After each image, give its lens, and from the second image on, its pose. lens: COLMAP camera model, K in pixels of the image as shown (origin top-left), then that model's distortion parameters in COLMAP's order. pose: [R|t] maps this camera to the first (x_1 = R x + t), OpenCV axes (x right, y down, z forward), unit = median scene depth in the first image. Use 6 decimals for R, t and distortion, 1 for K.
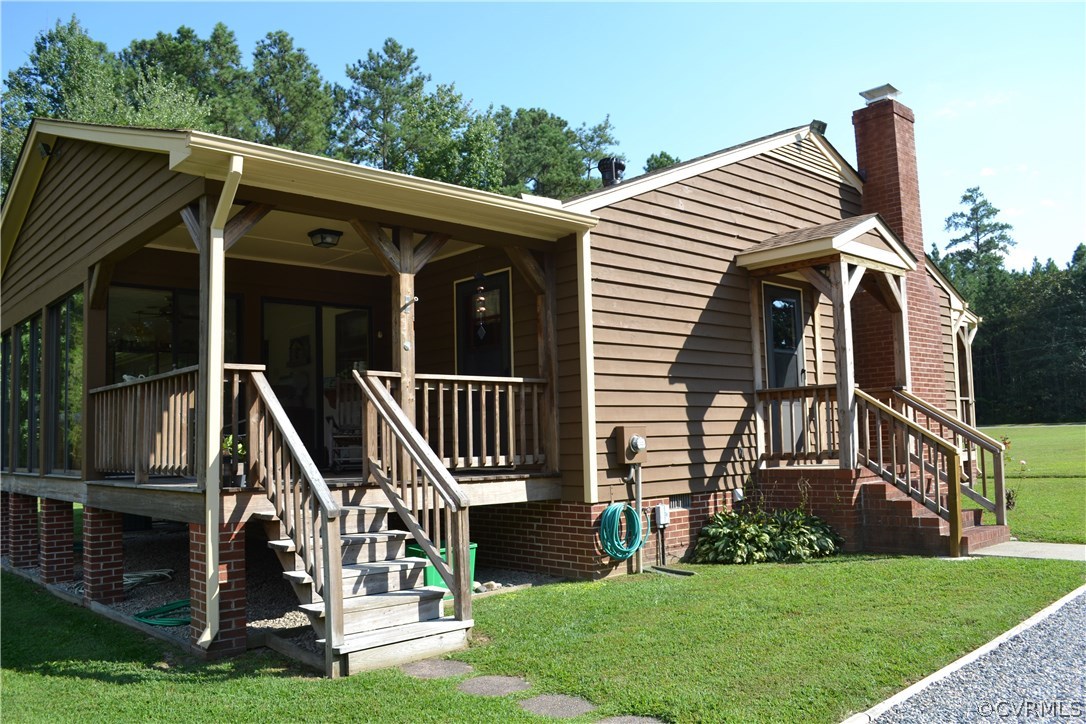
lens RADIAL K [[876.5, 0, 546.7], [0, 876.5, 372.9], [0, 0, 1]] dist [-0.081925, 0.006672]
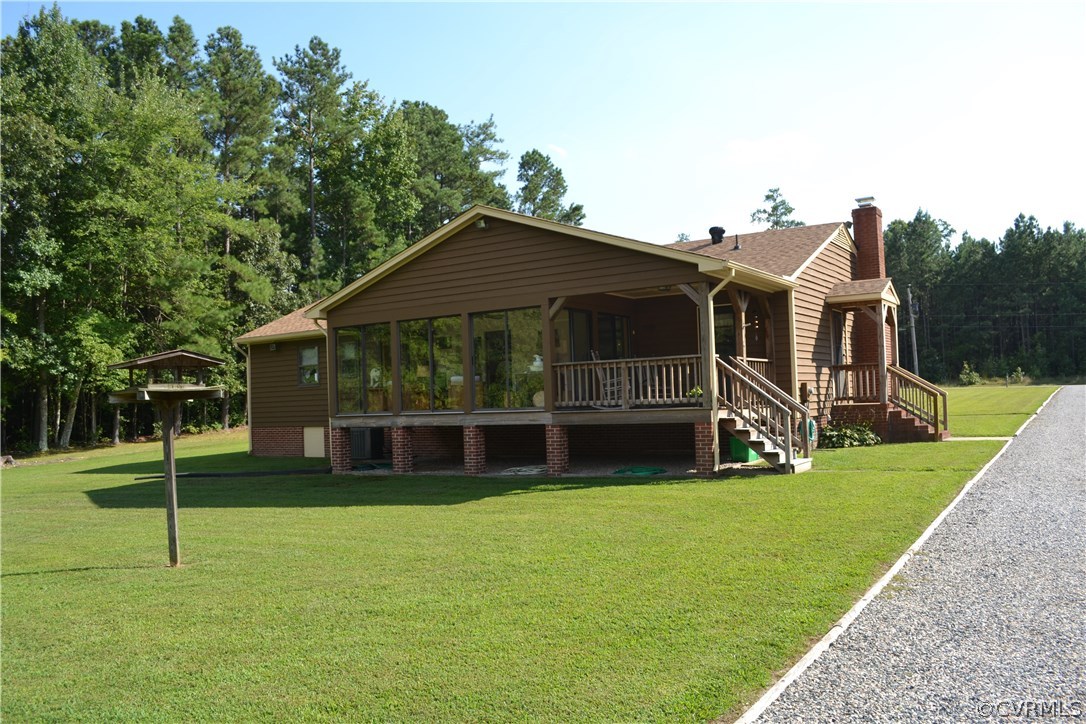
lens RADIAL K [[876.5, 0, 546.7], [0, 876.5, 372.9], [0, 0, 1]] dist [-0.081925, 0.006672]
pose [[0.968913, 0.003620, 0.247374, -0.196506], [-0.012724, 0.999299, 0.035214, -0.005379], [-0.247073, -0.037267, 0.968280, -0.167384]]
